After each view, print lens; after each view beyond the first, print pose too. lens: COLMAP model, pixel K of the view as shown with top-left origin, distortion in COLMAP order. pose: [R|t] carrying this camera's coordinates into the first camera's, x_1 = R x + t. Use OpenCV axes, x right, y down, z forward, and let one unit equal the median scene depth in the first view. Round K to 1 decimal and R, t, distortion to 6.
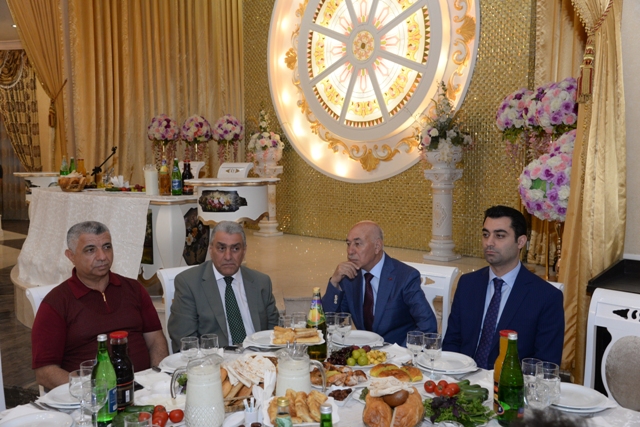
lens RADIAL K [[658.6, 0, 320.1], [0, 658.6, 216.2], [0, 0, 1]] dist [0.051008, 0.000000]
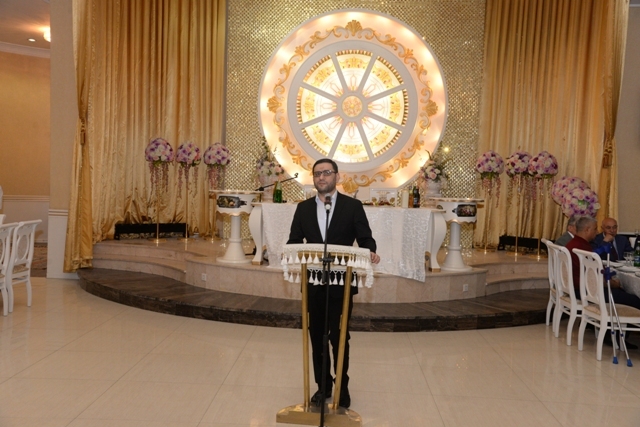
lens RADIAL K [[696.5, 0, 318.1], [0, 696.5, 210.8], [0, 0, 1]] dist [0.027046, 0.000000]
pose [[0.713651, 0.001044, 0.700500, -1.050293], [0.028734, 0.999114, -0.030762, 0.014055], [-0.699912, 0.042081, 0.712989, -0.022105]]
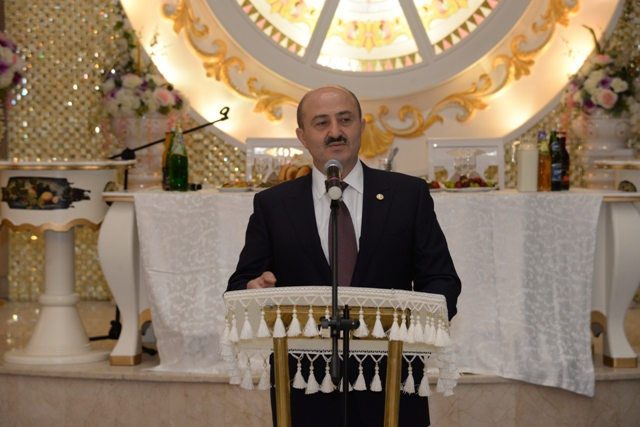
lens RADIAL K [[2179.3, 0, 320.9], [0, 2179.3, 215.6], [0, 0, 1]] dist [1.280425, 0.000000]
pose [[0.690310, -0.023963, 0.723117, -1.188723], [0.065976, 0.997372, -0.029931, 0.023753], [-0.720499, 0.068370, 0.690077, -0.127351]]
